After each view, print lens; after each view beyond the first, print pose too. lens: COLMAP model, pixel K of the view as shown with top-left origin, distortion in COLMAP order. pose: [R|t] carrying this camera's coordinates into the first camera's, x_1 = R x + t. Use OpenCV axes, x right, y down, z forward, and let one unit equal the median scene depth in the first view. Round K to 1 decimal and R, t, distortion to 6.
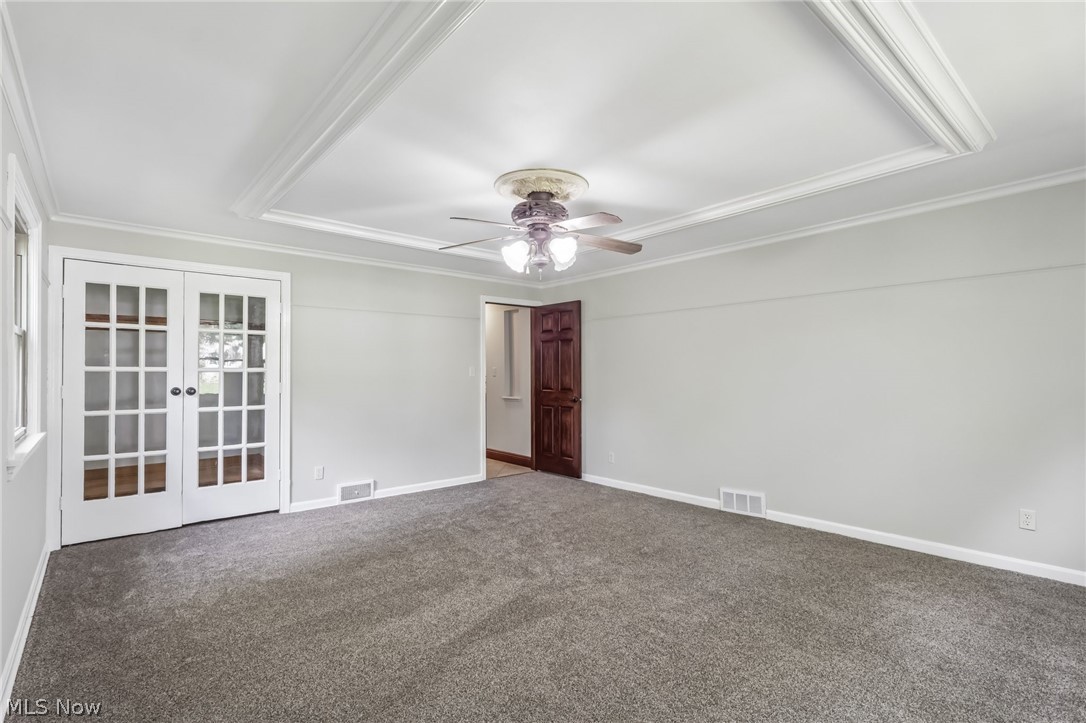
lens RADIAL K [[511.5, 0, 544.0], [0, 511.5, 368.0], [0, 0, 1]] dist [-0.005457, 0.002197]
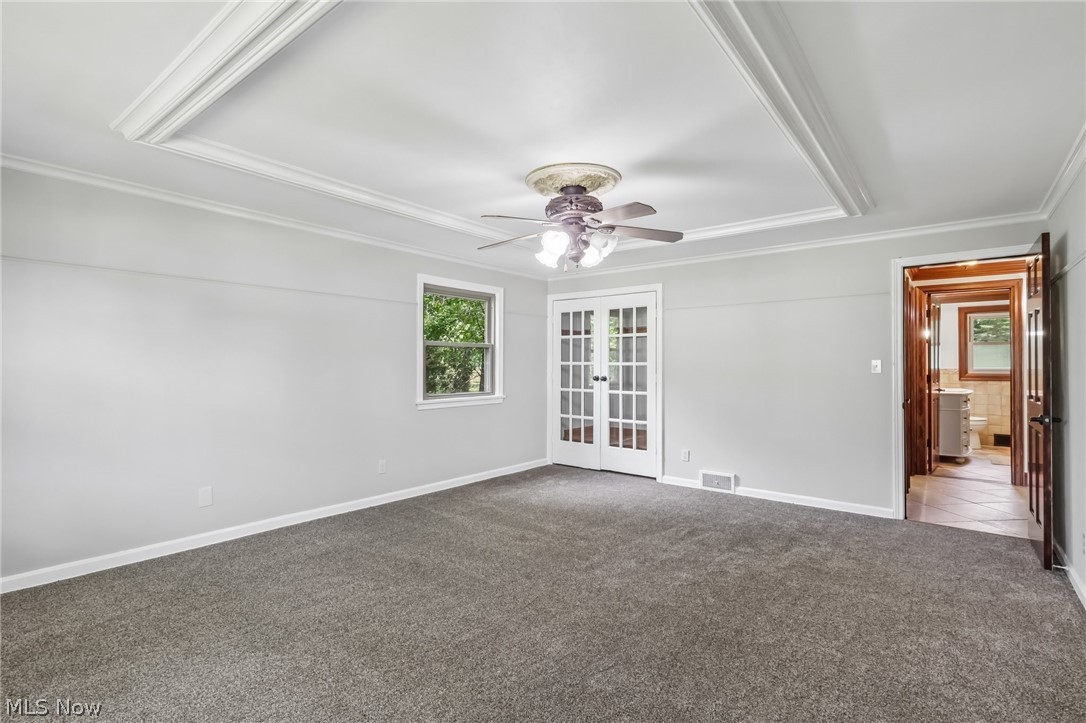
lens RADIAL K [[511.5, 0, 551.4], [0, 511.5, 360.2], [0, 0, 1]] dist [-0.005457, 0.002197]
pose [[0.207519, -0.007516, -0.978202, 0.682027], [0.001980, 0.999972, -0.007263, 0.003398], [0.978229, -0.000430, 0.207528, 0.539620]]
